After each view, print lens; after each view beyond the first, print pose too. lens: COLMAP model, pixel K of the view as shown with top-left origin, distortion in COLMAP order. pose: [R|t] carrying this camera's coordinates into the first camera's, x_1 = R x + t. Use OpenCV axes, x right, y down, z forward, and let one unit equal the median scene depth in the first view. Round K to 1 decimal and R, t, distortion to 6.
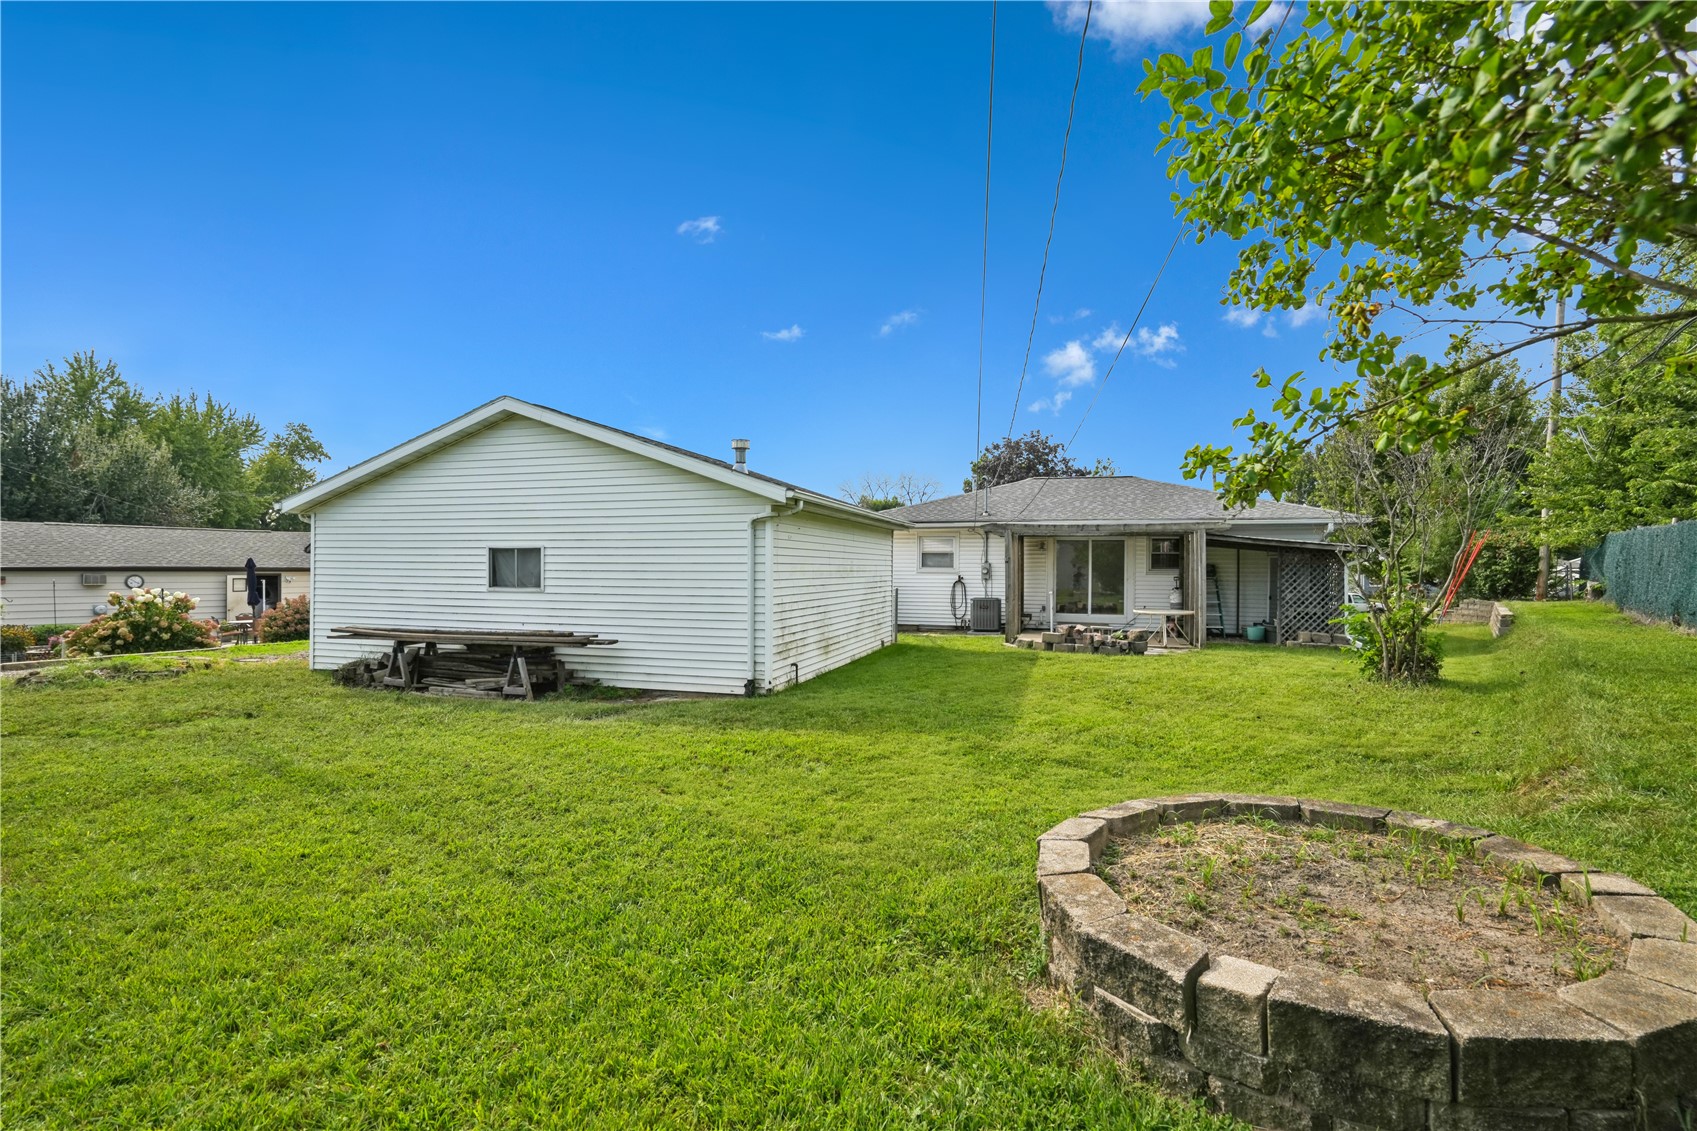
lens RADIAL K [[789.0, 0, 859.0], [0, 789.0, 564.8], [0, 0, 1]] dist [-0.035981, 0.011240]
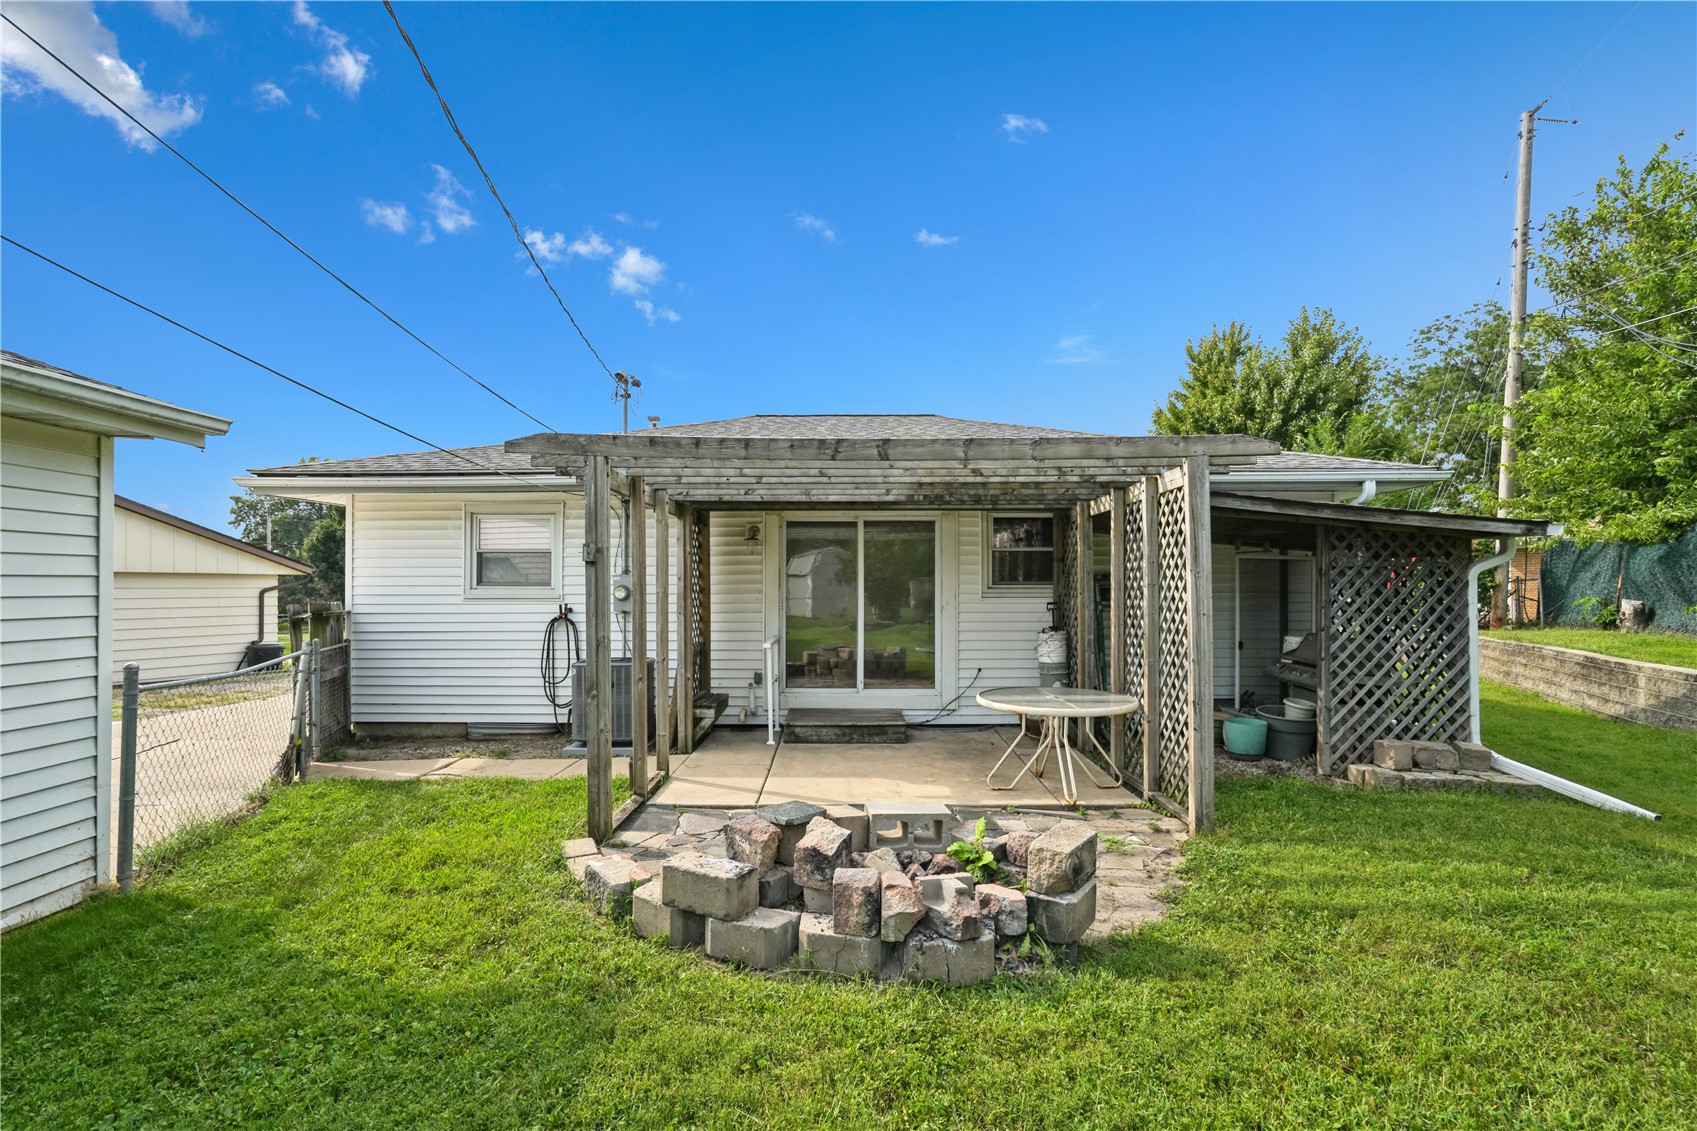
lens RADIAL K [[789.0, 0, 847.4], [0, 789.0, 574.6], [0, 0, 1]] dist [-0.035981, 0.011240]
pose [[0.963872, -0.004615, 0.266325, 0.169977], [0.008333, 0.999883, -0.012834, 0.004673], [-0.266235, 0.014590, 0.963798, 0.580010]]
